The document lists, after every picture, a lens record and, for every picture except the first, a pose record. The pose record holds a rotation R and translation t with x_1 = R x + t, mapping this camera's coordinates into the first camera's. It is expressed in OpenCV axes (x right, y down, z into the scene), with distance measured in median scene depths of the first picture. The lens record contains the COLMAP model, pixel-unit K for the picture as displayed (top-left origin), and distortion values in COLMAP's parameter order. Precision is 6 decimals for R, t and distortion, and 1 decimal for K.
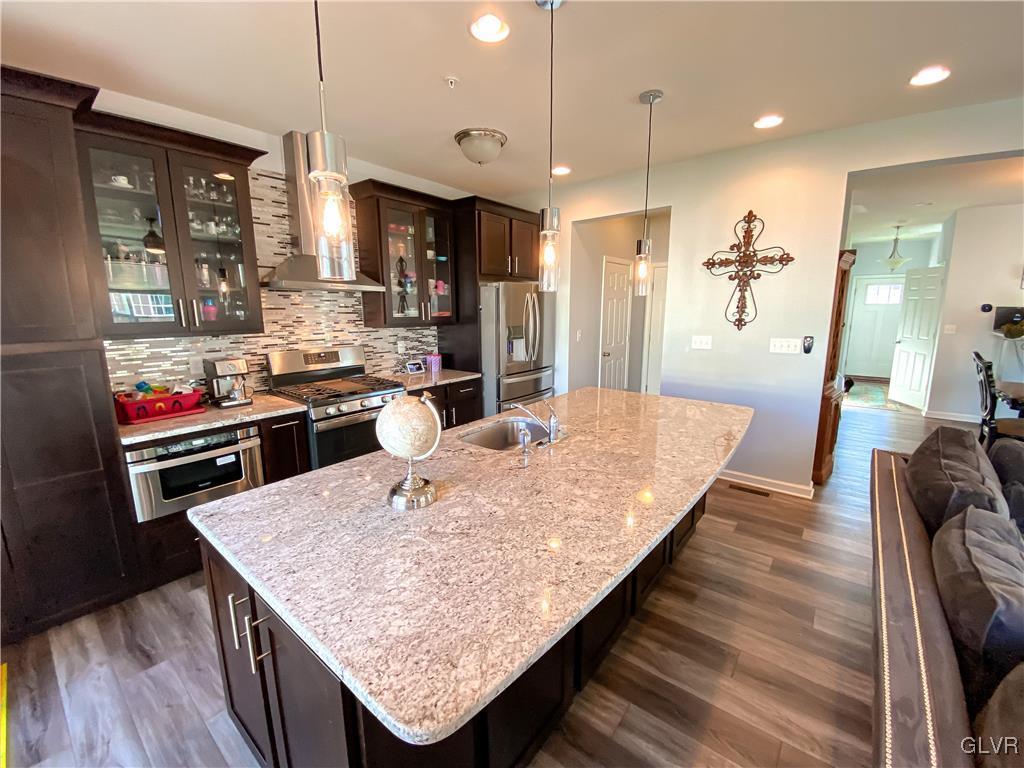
lens RADIAL K [[414.9, 0, 516.8], [0, 414.9, 381.6], [0, 0, 1]] dist [0.008637, -0.011579]
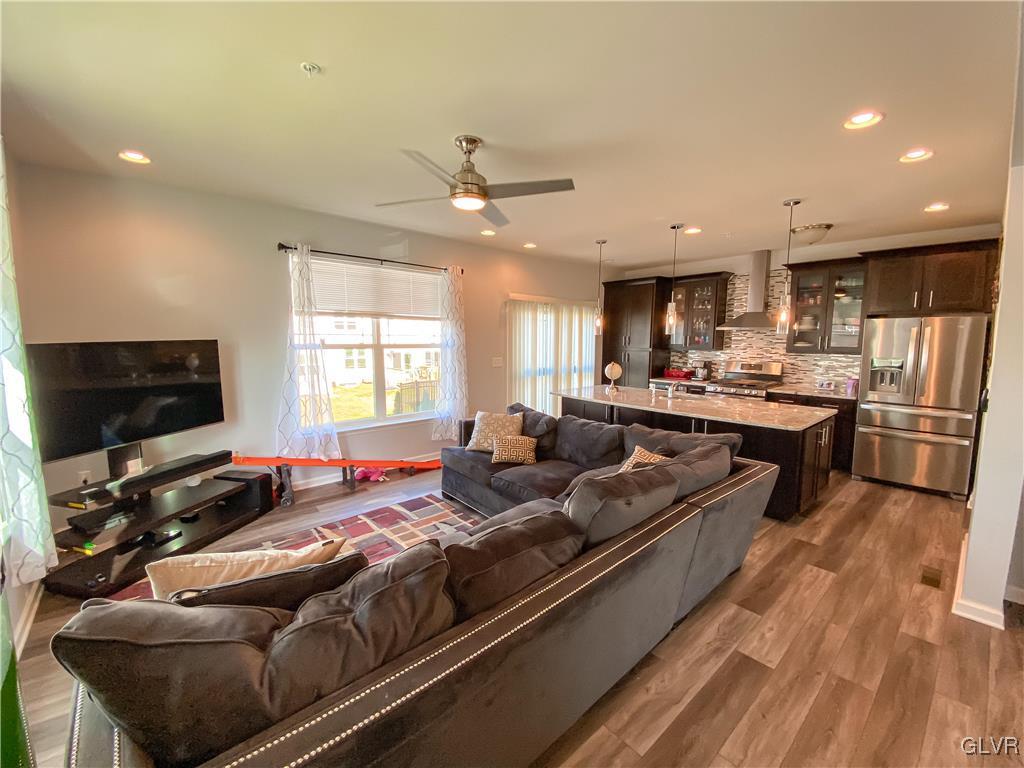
lens RADIAL K [[414.9, 0, 510.5], [0, 414.9, 380.7], [0, 0, 1]] dist [0.008637, -0.011579]
pose [[-0.197643, 0.108125, -0.974293, 1.461345], [-0.169064, 0.975245, 0.142527, -0.076845], [0.965585, 0.192887, -0.174470, 0.298635]]
